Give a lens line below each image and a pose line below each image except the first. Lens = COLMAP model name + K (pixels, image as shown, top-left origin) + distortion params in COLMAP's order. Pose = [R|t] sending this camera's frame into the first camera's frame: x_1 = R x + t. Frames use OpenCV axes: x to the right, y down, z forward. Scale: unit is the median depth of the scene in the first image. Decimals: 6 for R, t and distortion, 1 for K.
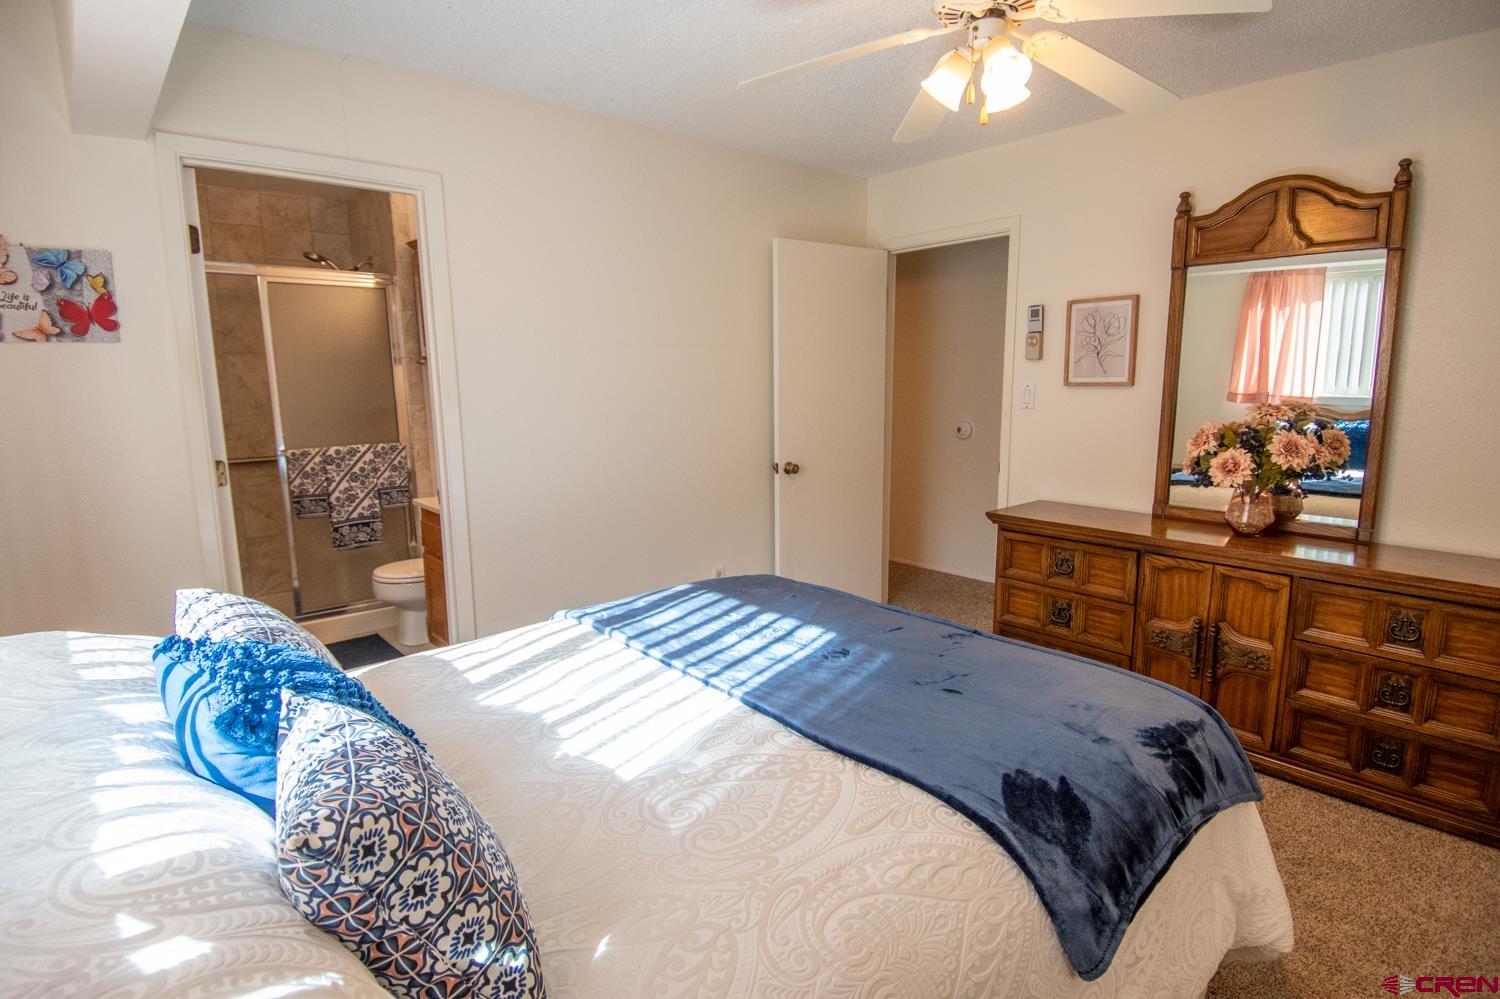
lens RADIAL K [[781.8, 0, 742.3], [0, 781.8, 490.1], [0, 0, 1]] dist [0.017214, -0.002078]
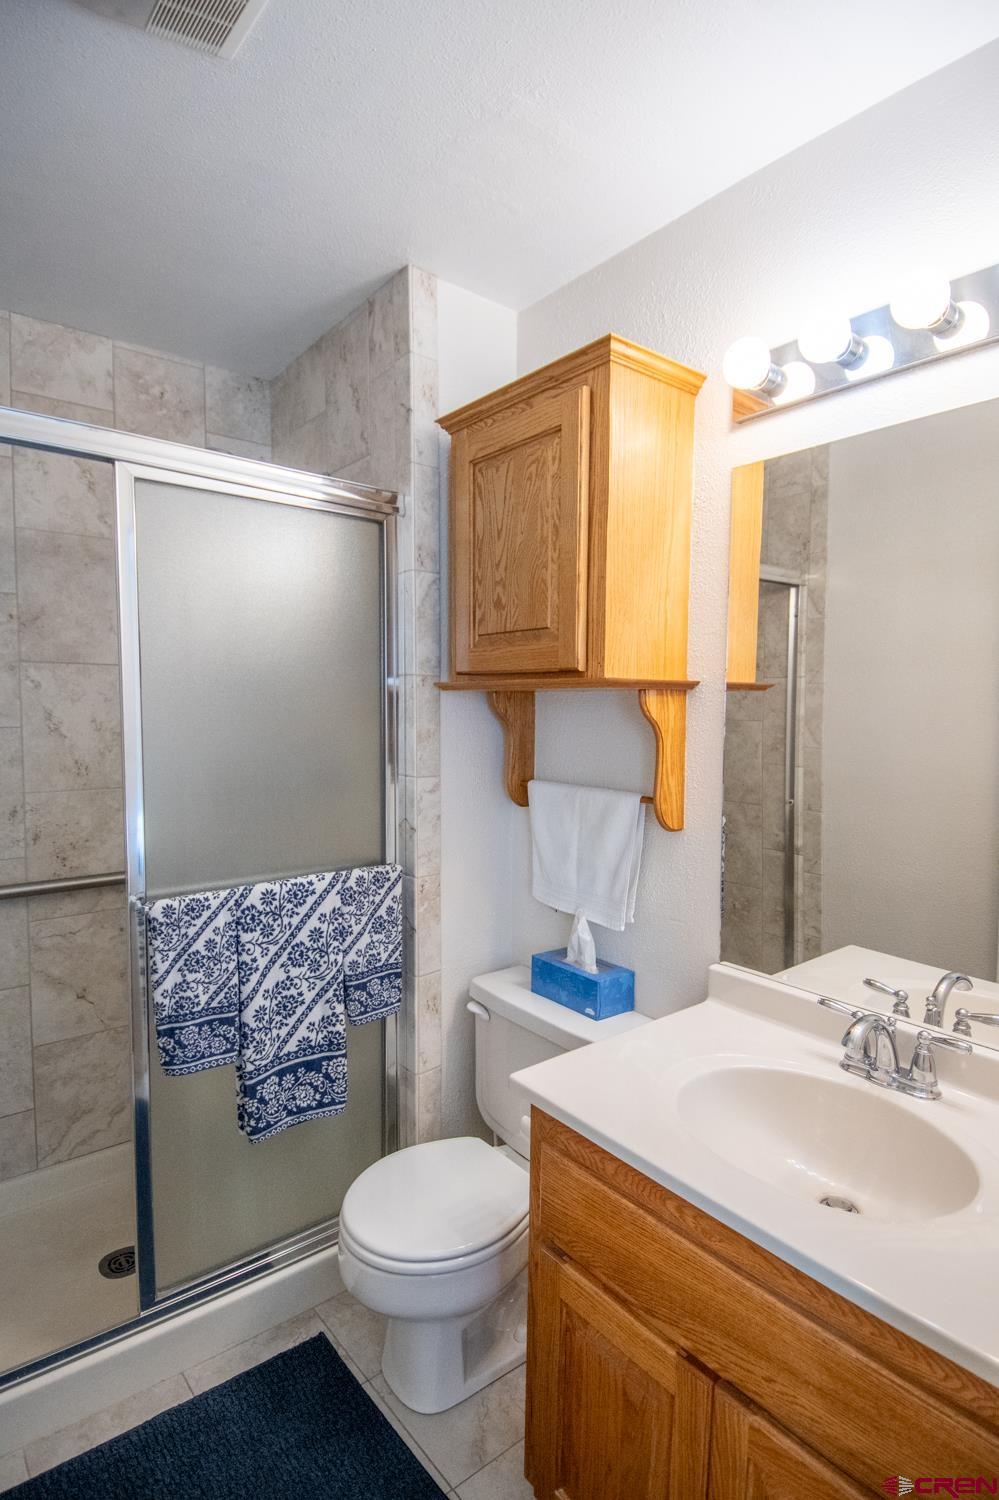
lens RADIAL K [[781.8, 0, 505.2], [0, 781.8, 761.6], [0, 0, 1]] dist [0.017214, -0.002078]
pose [[0.999177, 0.025246, -0.031740, -0.370697], [-0.027851, 0.996033, -0.084516, -0.085511], [0.029480, 0.085330, 0.995917, 0.576308]]
